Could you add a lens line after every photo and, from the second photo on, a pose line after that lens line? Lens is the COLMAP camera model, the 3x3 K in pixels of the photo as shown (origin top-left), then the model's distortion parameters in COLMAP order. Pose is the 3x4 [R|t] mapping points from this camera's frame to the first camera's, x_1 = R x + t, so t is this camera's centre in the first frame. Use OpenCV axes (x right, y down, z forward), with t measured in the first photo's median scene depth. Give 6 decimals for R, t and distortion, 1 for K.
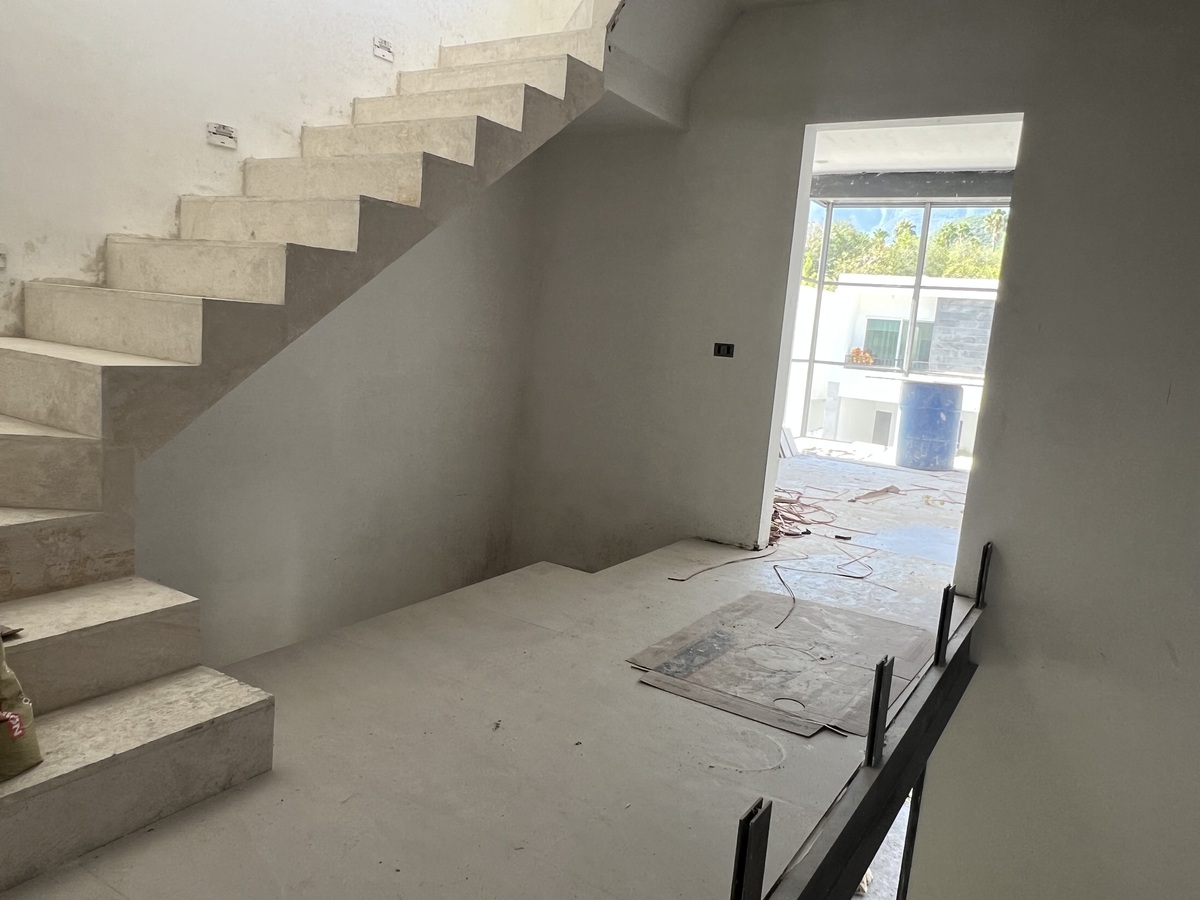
lens RADIAL K [[870.1, 0, 604.9], [0, 870.1, 445.6], [0, 0, 1]] dist [0.046324, 0.001095]
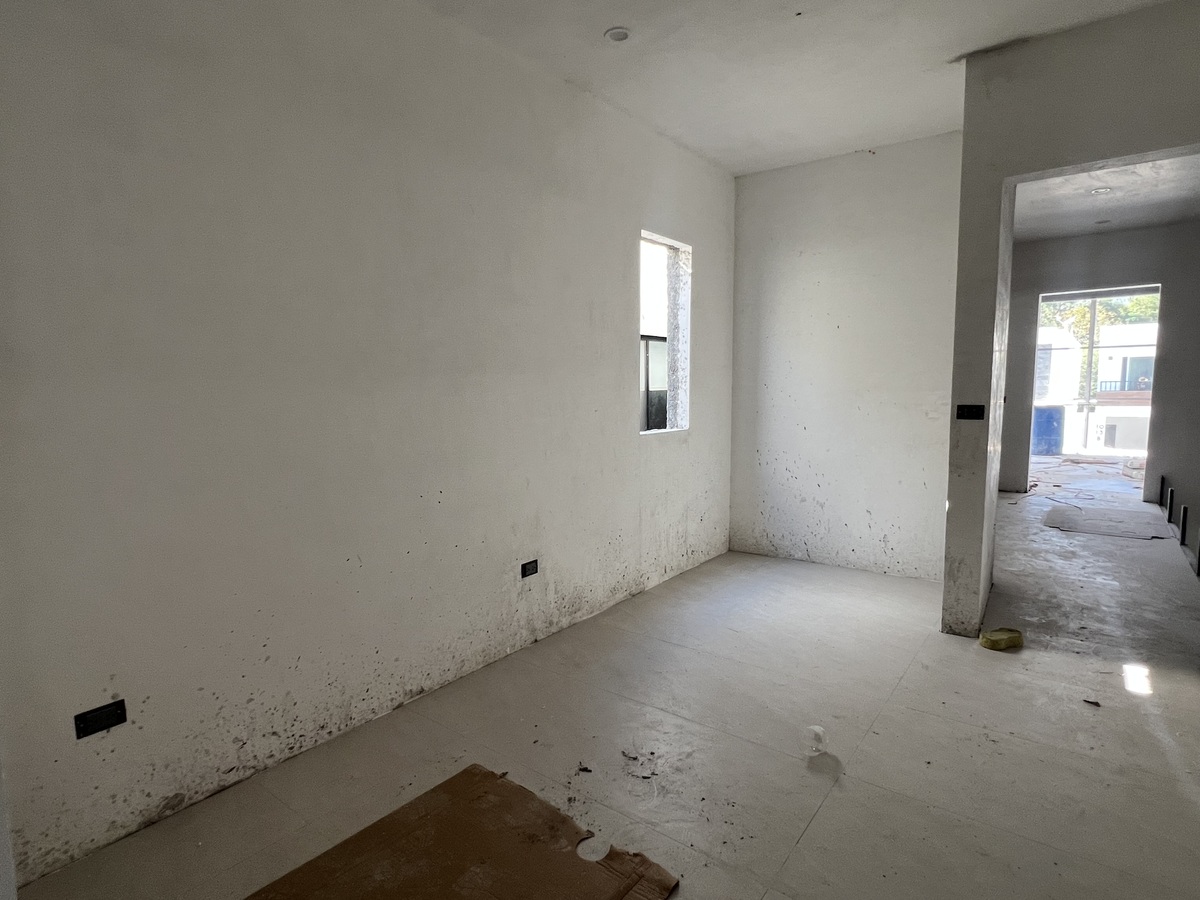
lens RADIAL K [[635.4, 0, 594.1], [0, 635.4, 453.9], [0, 0, 1]] dist [-0.003230, 0.001906]
pose [[0.989333, -0.087378, -0.116554, -0.808317], [0.082424, 0.995504, -0.046671, 0.019406], [0.120108, 0.036566, 0.992087, -0.750192]]
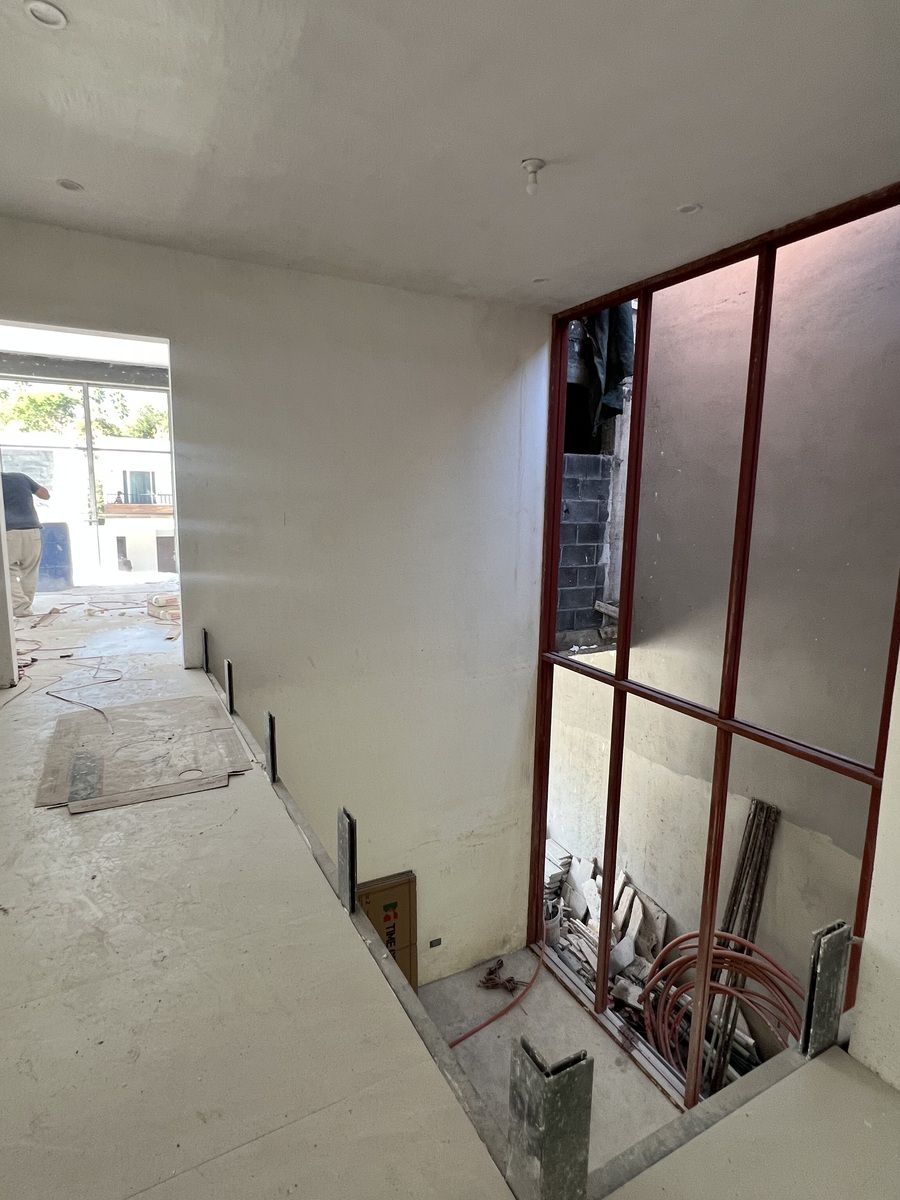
lens RADIAL K [[635.4, 0, 449.5], [0, 635.4, 603.5], [0, 0, 1]] dist [-0.003230, 0.001906]
pose [[0.494648, -0.211025, 0.843084, -0.271883], [0.142666, 0.976630, 0.160748, -0.045915], [-0.857303, 0.040766, 0.513195, 0.111117]]
